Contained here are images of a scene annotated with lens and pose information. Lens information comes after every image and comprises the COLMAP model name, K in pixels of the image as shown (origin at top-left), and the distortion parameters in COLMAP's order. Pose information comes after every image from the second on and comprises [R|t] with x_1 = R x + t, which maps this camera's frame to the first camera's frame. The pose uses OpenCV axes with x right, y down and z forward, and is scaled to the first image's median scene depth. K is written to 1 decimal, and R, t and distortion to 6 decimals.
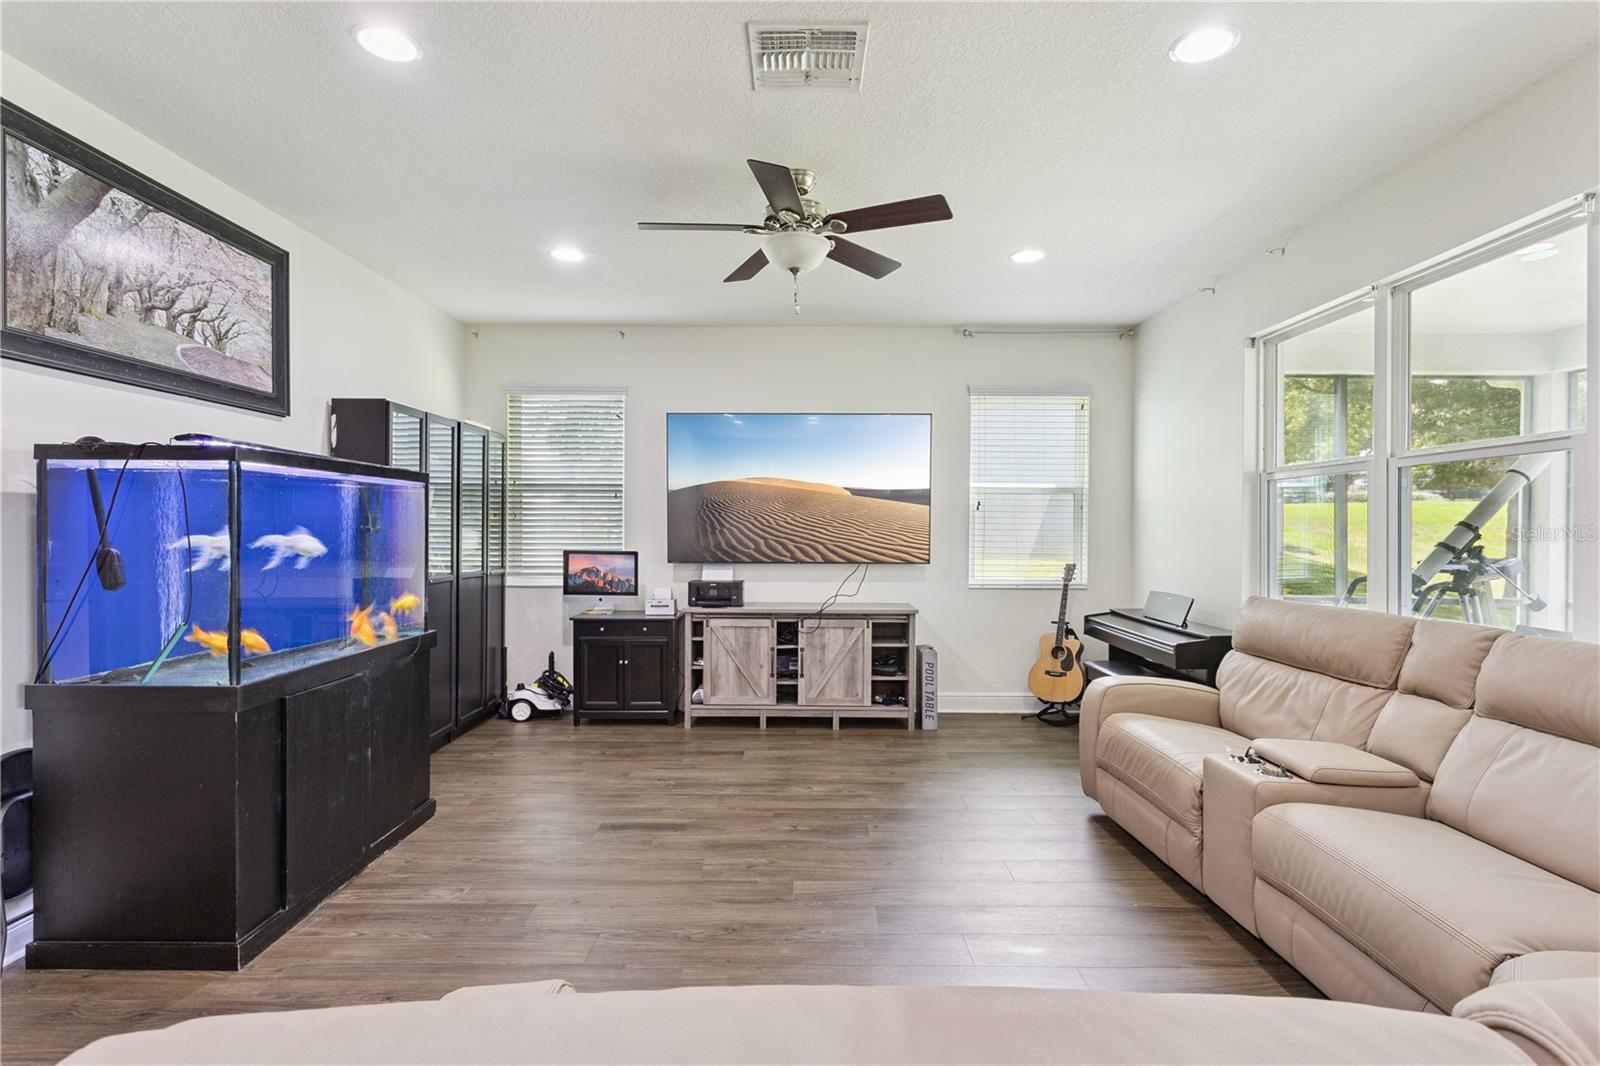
lens RADIAL K [[766.8, 0, 800.0], [0, 766.8, 533.0], [0, 0, 1]] dist [-0.000296, 0.000253]
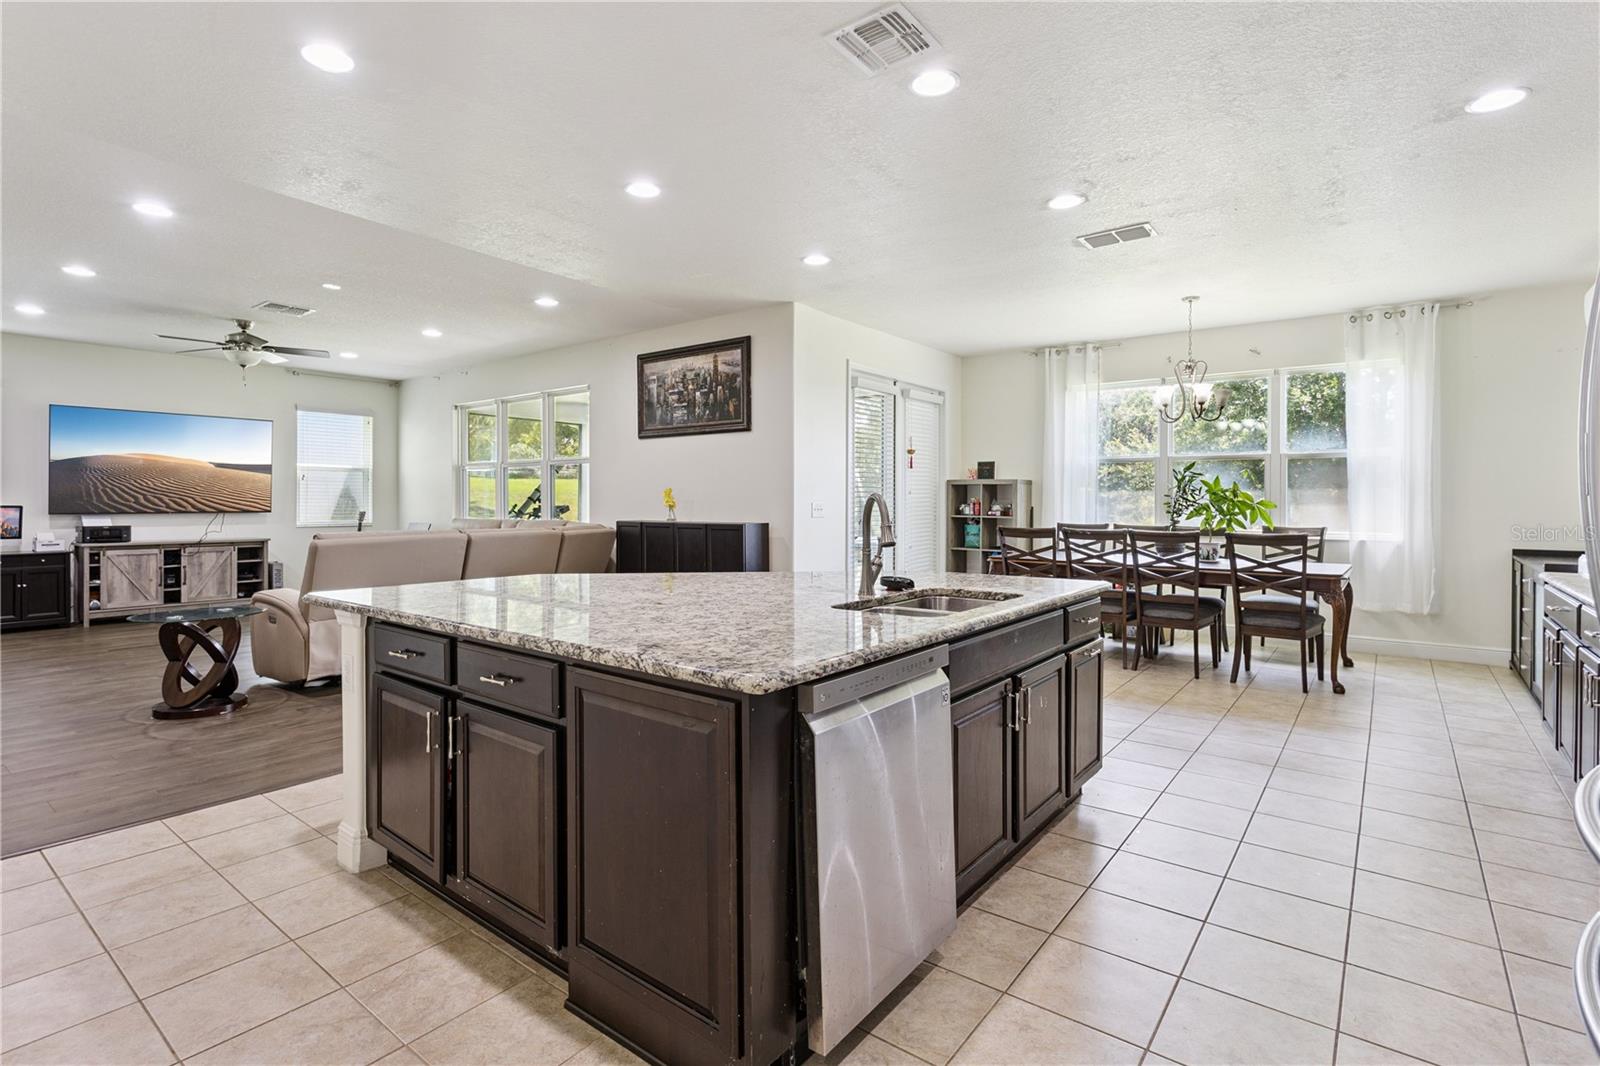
lens RADIAL K [[770.5, 0, 796.8], [0, 770.5, 503.0], [0, 0, 1]] dist [0.001886, 0.000426]
pose [[0.611314, -0.004830, 0.791374, -0.478065], [0.007637, 0.999971, 0.000204, 0.030375], [-0.791352, 0.005919, 0.611333, -0.950902]]
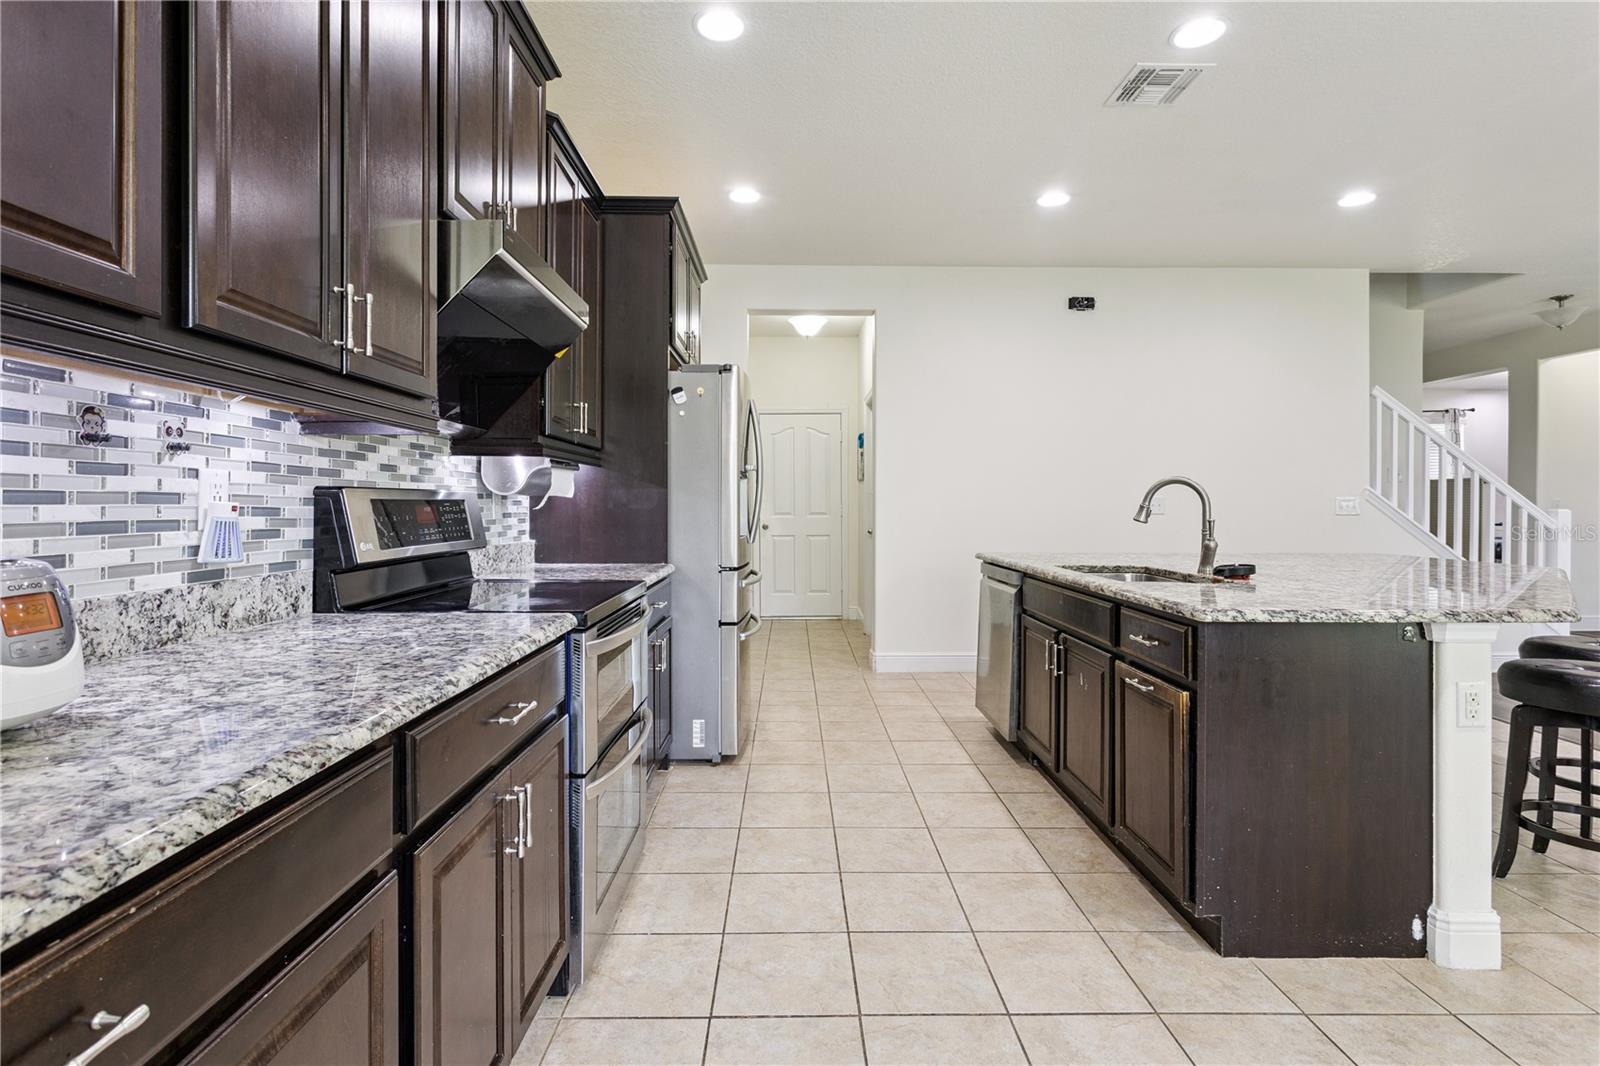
lens RADIAL K [[760.7, 0, 795.6], [0, 760.7, 509.9], [0, 0, 1]] dist [-0.002169, 0.000489]
pose [[0.010271, 0.000168, -0.999947, 0.541185], [-0.010551, 0.999944, 0.000060, 0.052775], [0.999892, 0.010549, 0.010272, -0.963833]]
